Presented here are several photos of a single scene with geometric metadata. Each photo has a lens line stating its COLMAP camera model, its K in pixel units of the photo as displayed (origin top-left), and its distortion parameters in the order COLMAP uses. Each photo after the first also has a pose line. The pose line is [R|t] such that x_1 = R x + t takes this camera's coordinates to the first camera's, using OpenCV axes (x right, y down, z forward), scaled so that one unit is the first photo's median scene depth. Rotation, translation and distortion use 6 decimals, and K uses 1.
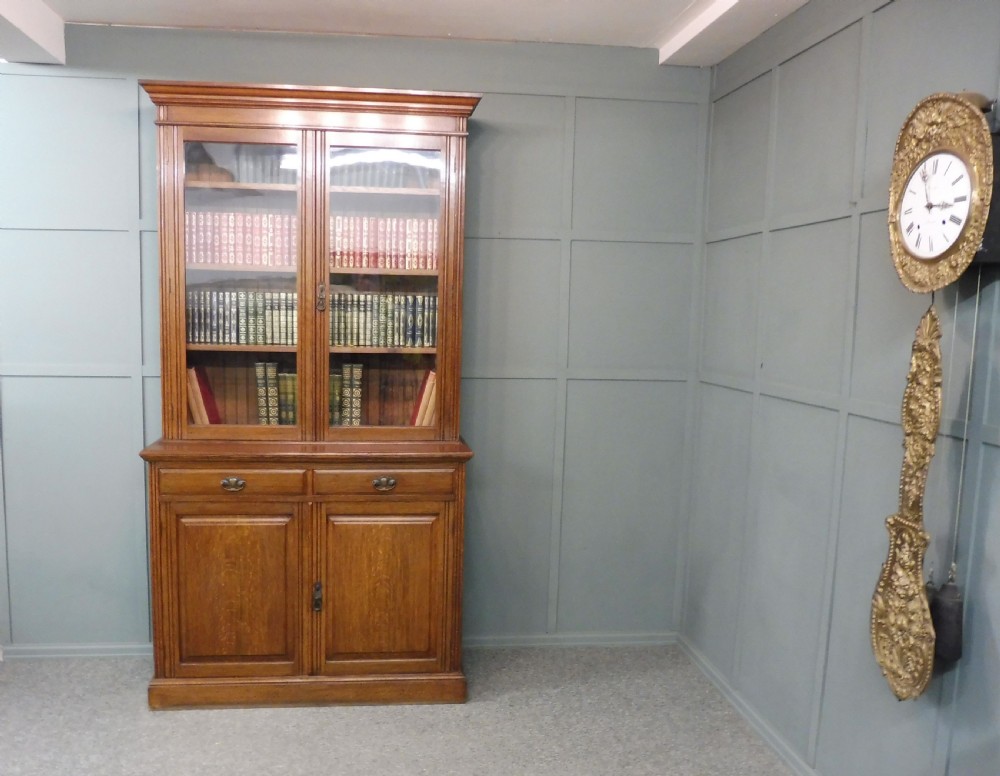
lens RADIAL K [[828.6, 0, 455.1], [0, 828.6, 409.2], [0, 0, 1]] dist [-0.042638, -0.013678]
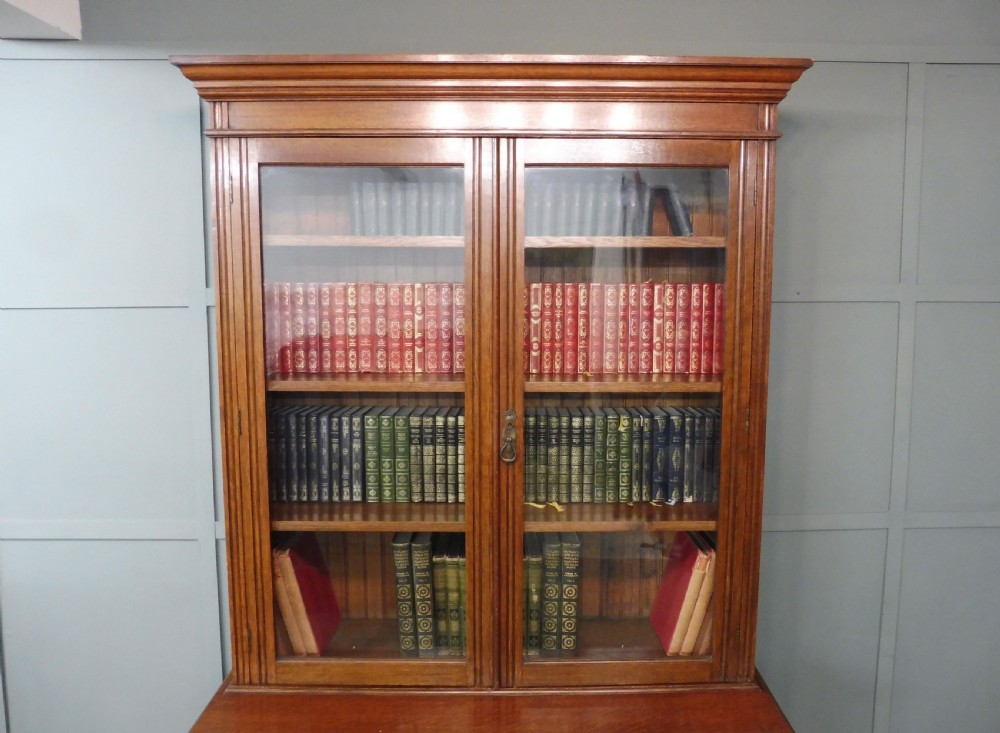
lens RADIAL K [[756.1, 0, 527.0], [0, 756.1, 340.6], [0, 0, 1]] dist [-0.049503, -0.003214]
pose [[0.995756, -0.008981, -0.091588, -0.102665], [0.006684, 0.999656, -0.025358, -0.186687], [0.091784, 0.024638, 0.995474, 0.497289]]
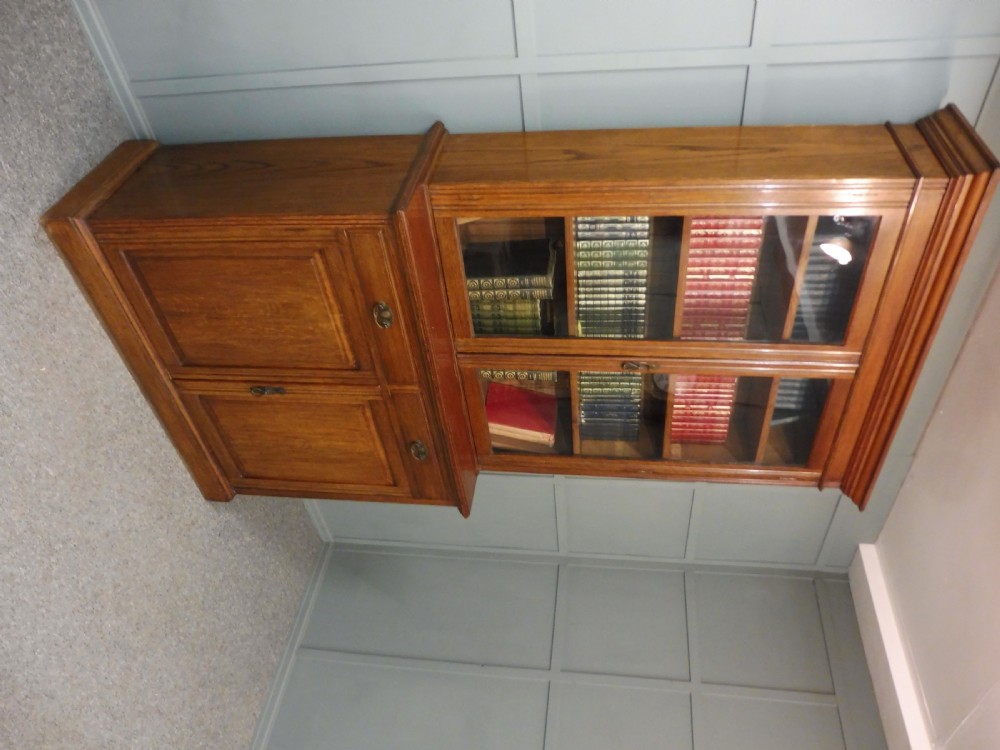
lens RADIAL K [[728.7, 0, 502.0], [0, 728.7, 377.6], [0, 0, 1]] dist [-0.045340, 0.011048]
pose [[0.100948, 0.795067, 0.598062, -0.574883], [-0.994618, 0.066552, 0.079410, -0.059376], [0.023334, -0.602859, 0.797506, 0.436473]]
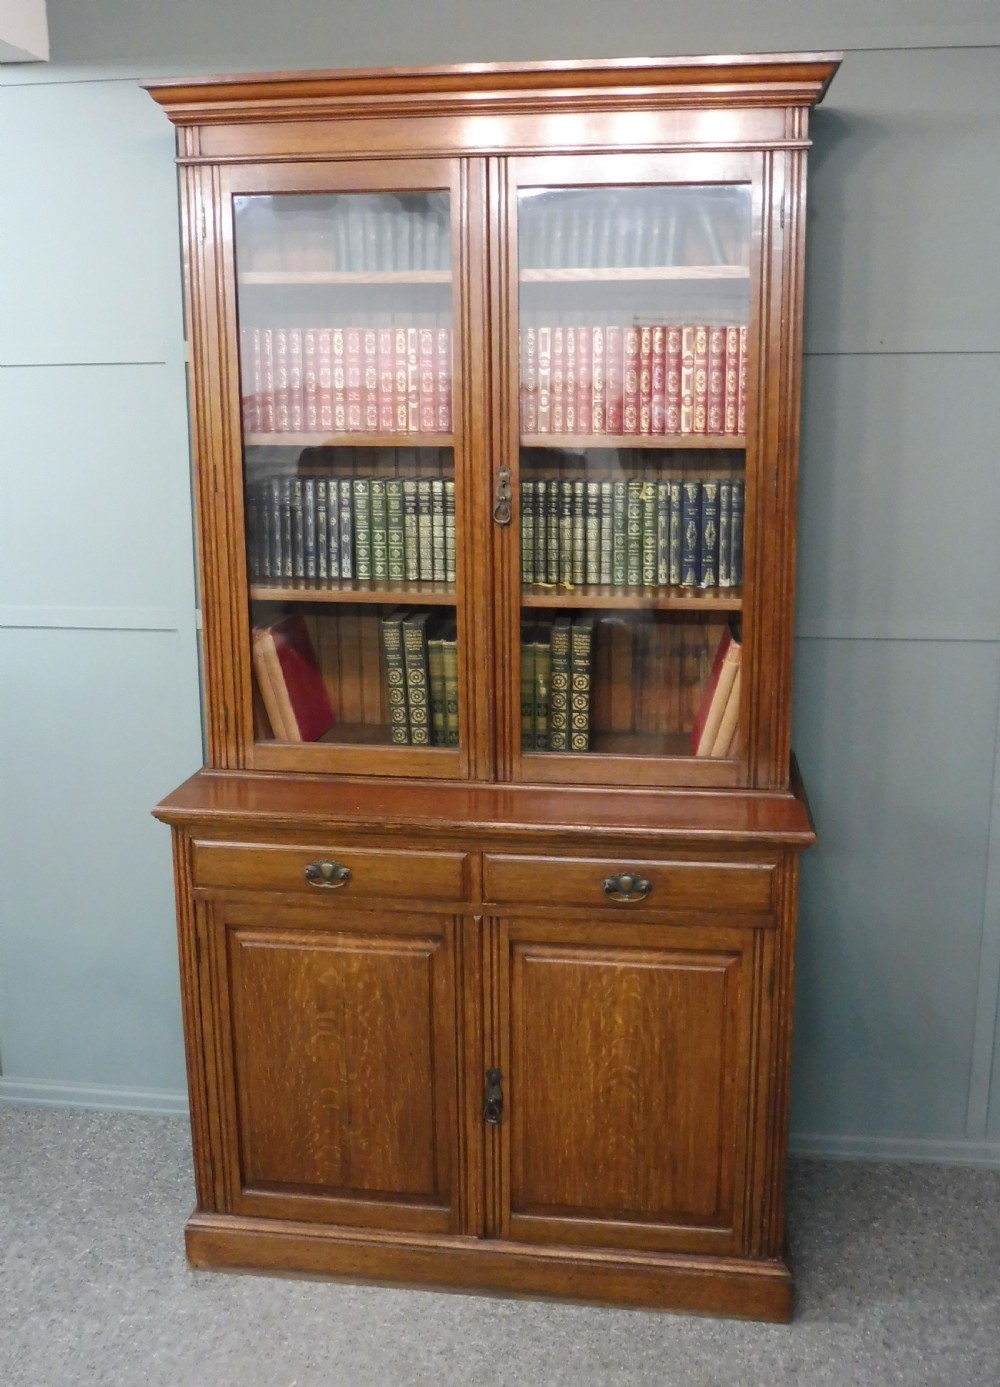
lens RADIAL K [[1163.1, 0, 552.8], [0, 1163.1, 555.7], [0, 0, 1]] dist [-0.051081, -0.008985]
pose [[0.975622, 0.010256, -0.219218, 0.018195], [-0.003989, 0.999571, 0.029010, -0.120616], [0.219421, -0.027429, 0.975245, 0.330669]]
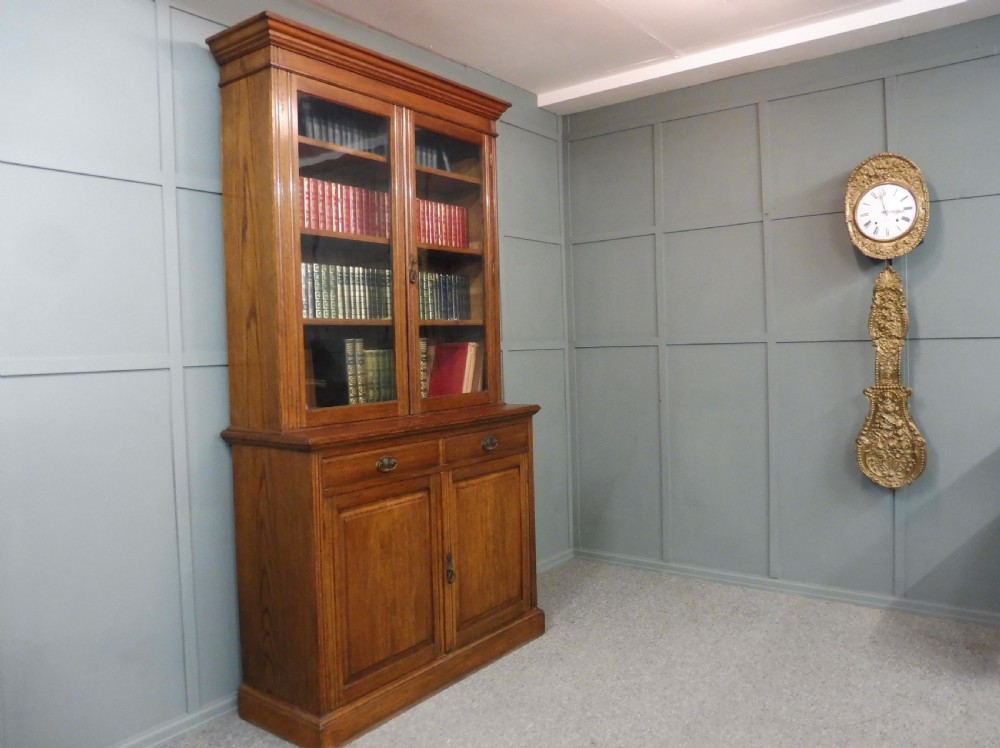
lens RADIAL K [[755.8, 0, 526.5], [0, 755.8, 357.2], [0, 0, 1]] dist [-0.037938, -0.002847]
pose [[0.675677, -0.055779, 0.735084, -0.744134], [0.129541, 0.990602, -0.043903, 0.028244], [-0.725727, 0.124888, 0.676553, 0.288550]]
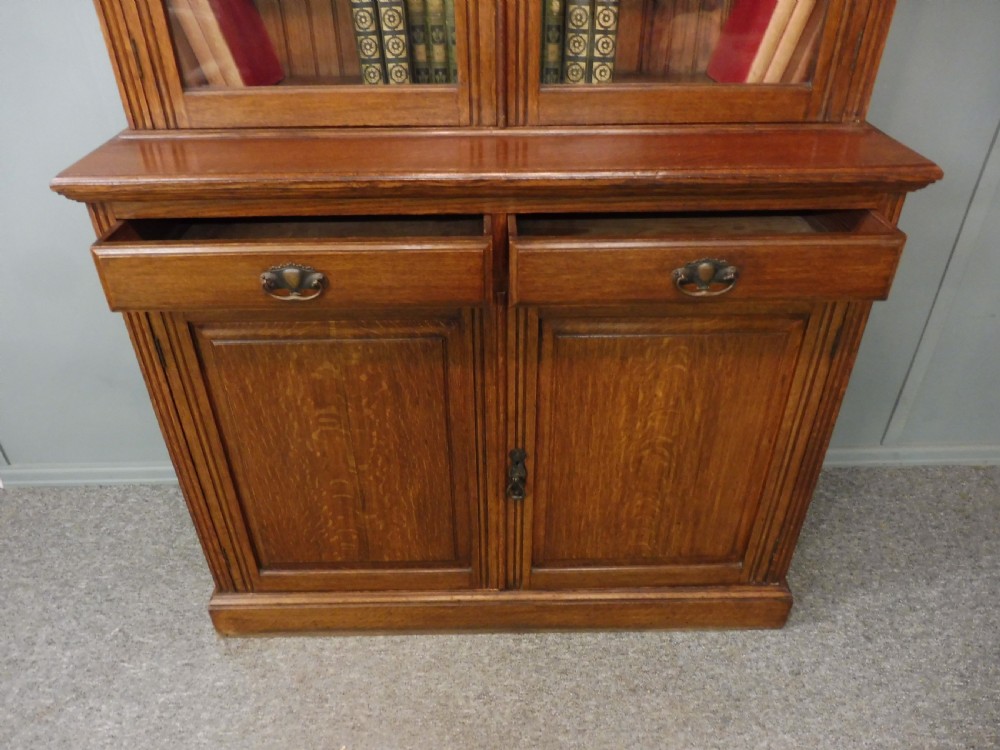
lens RADIAL K [[728.7, 0, 502.0], [0, 728.7, 377.6], [0, 0, 1]] dist [-0.045340, 0.011048]
pose [[0.995167, 0.030078, -0.093477, -0.136181], [0.016033, 0.889394, 0.456860, -0.013344], [0.096880, -0.456150, 0.884614, 0.646505]]
